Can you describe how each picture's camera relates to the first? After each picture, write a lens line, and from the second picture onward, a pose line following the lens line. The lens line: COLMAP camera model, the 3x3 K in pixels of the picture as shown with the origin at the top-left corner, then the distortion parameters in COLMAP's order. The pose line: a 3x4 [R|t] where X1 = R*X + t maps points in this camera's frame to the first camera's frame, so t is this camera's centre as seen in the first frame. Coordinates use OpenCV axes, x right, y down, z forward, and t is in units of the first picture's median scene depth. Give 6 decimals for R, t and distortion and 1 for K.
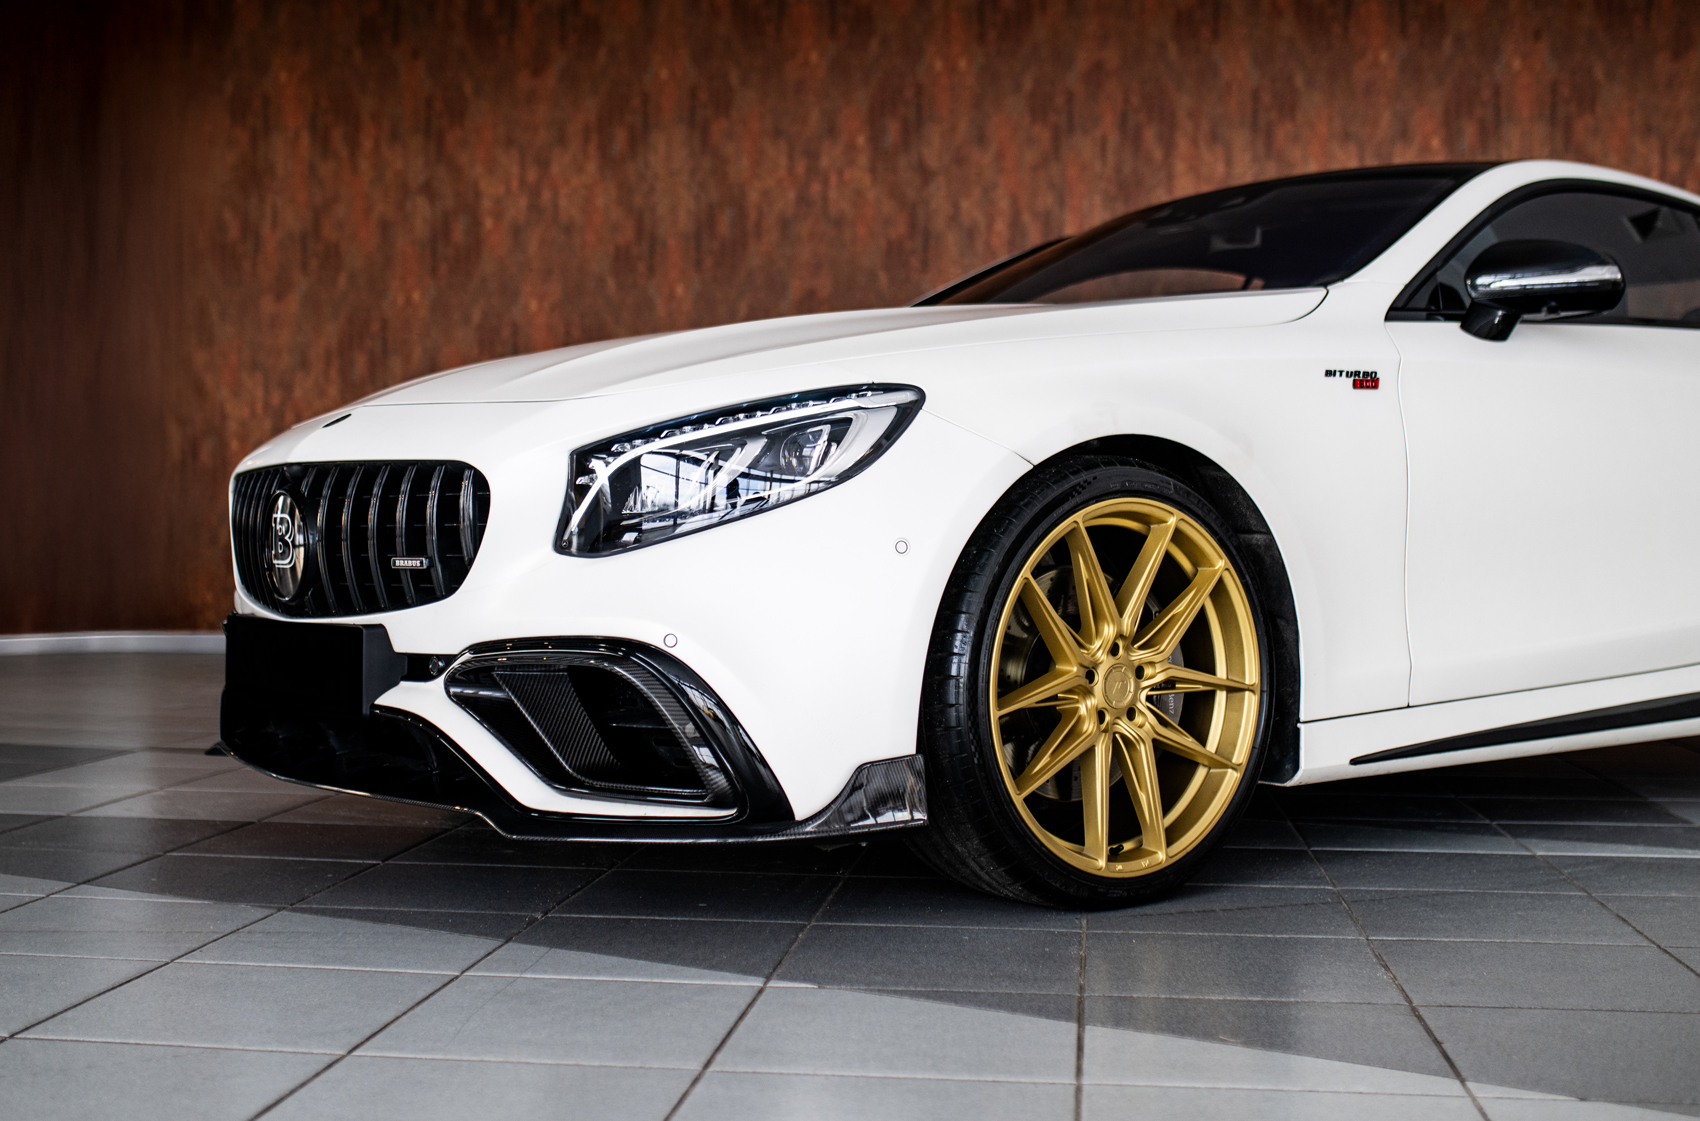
lens RADIAL K [[1928.6, 0, 856.0], [0, 1928.6, 508.9], [0, 0, 1]] dist [-0.065119, 0.067393]
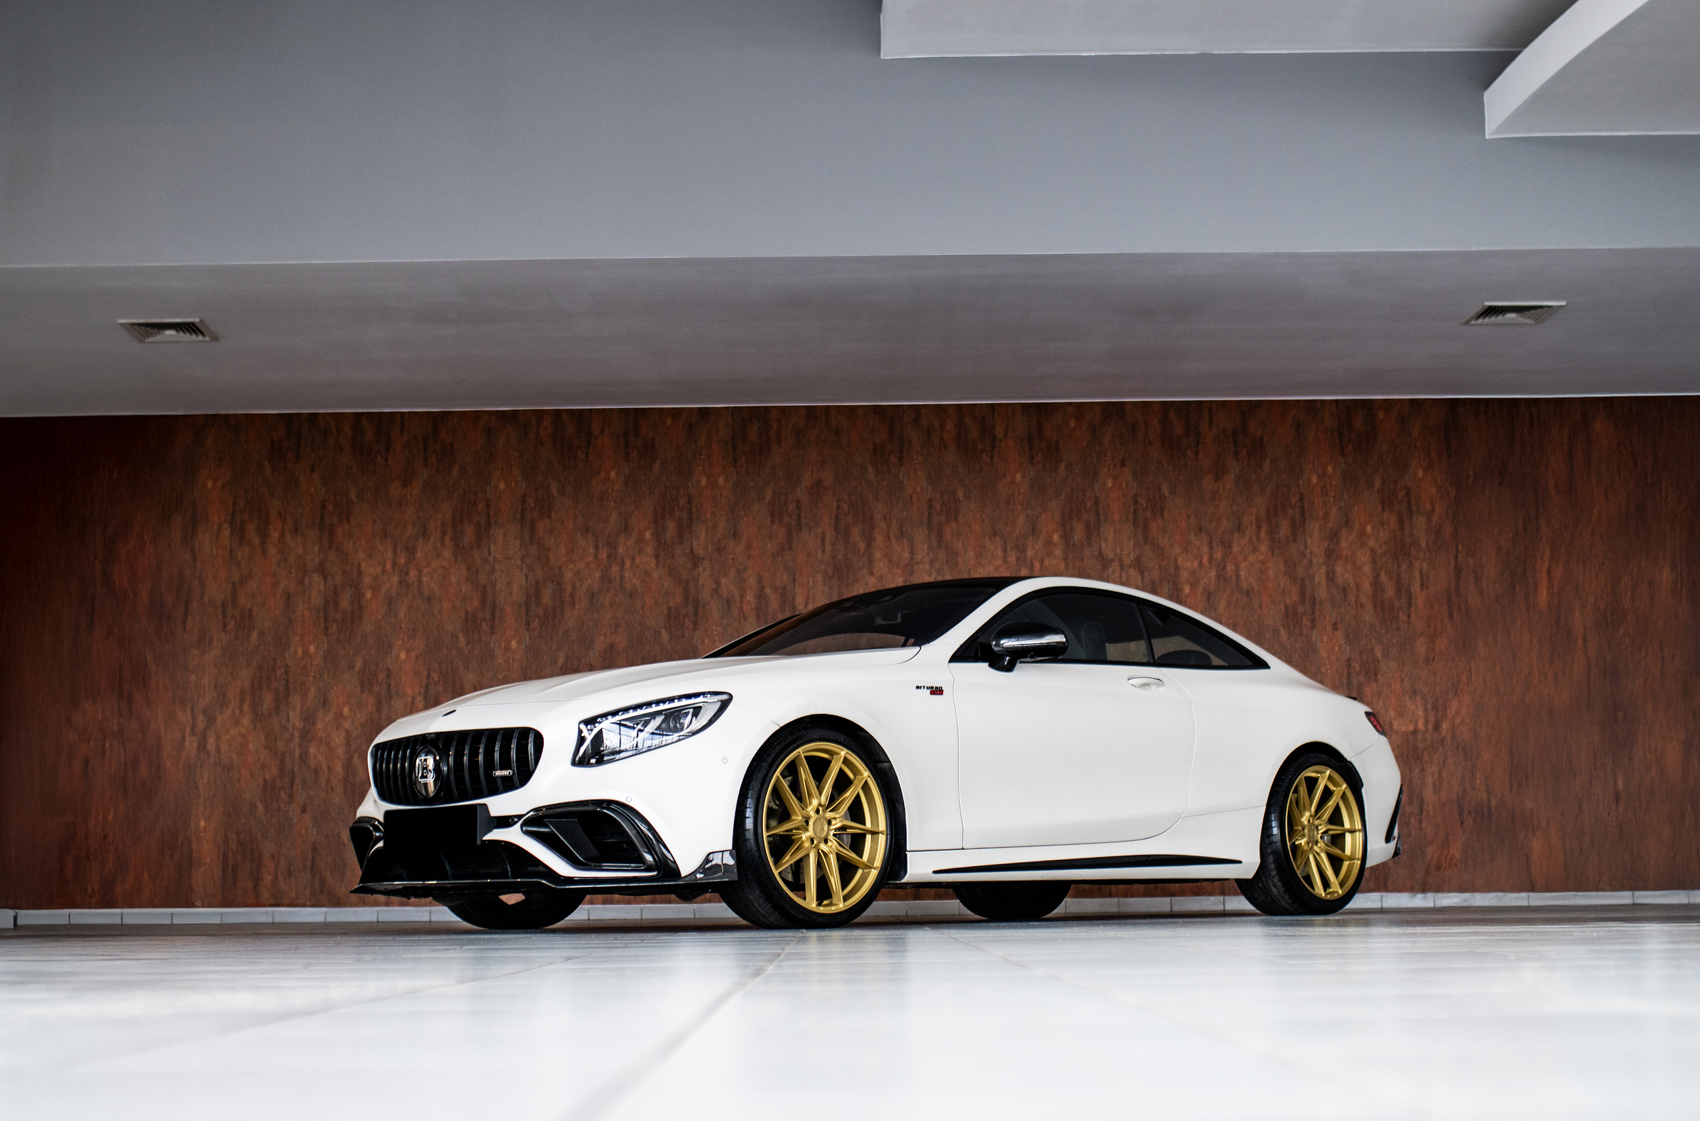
lens RADIAL K [[2092.5, 0, 845.0], [0, 2092.5, 614.7], [0, 0, 1]] dist [-0.059844, 0.015435]
pose [[0.991814, -0.003285, 0.127648, -0.097512], [0.018839, 0.992494, -0.120837, 0.096770], [-0.126292, 0.122252, 0.984431, -0.966846]]
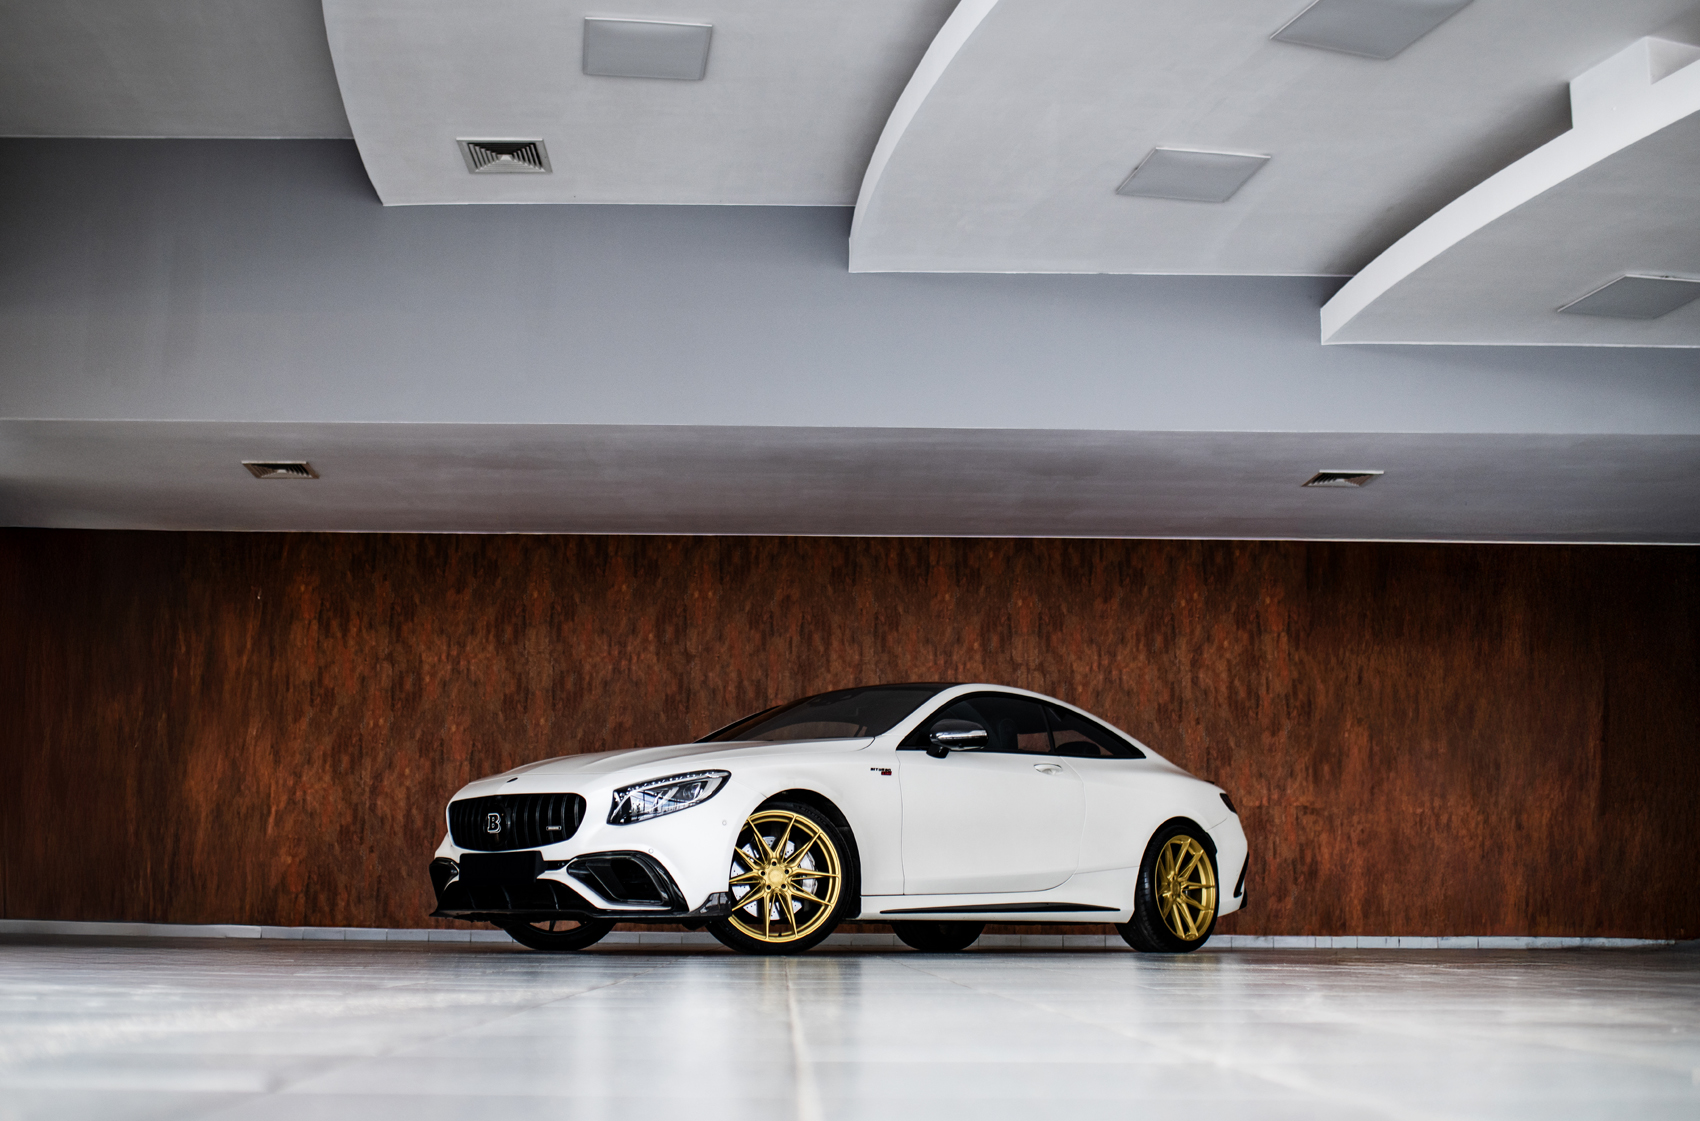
lens RADIAL K [[1751.6, 0, 784.4], [0, 1751.6, 646.5], [0, 0, 1]] dist [-0.060972, 0.009516]
pose [[0.992128, 0.021310, 0.123402, -0.144882], [-0.003041, 0.989224, -0.146381, 0.093663], [-0.125192, 0.144854, 0.981501, -1.112083]]
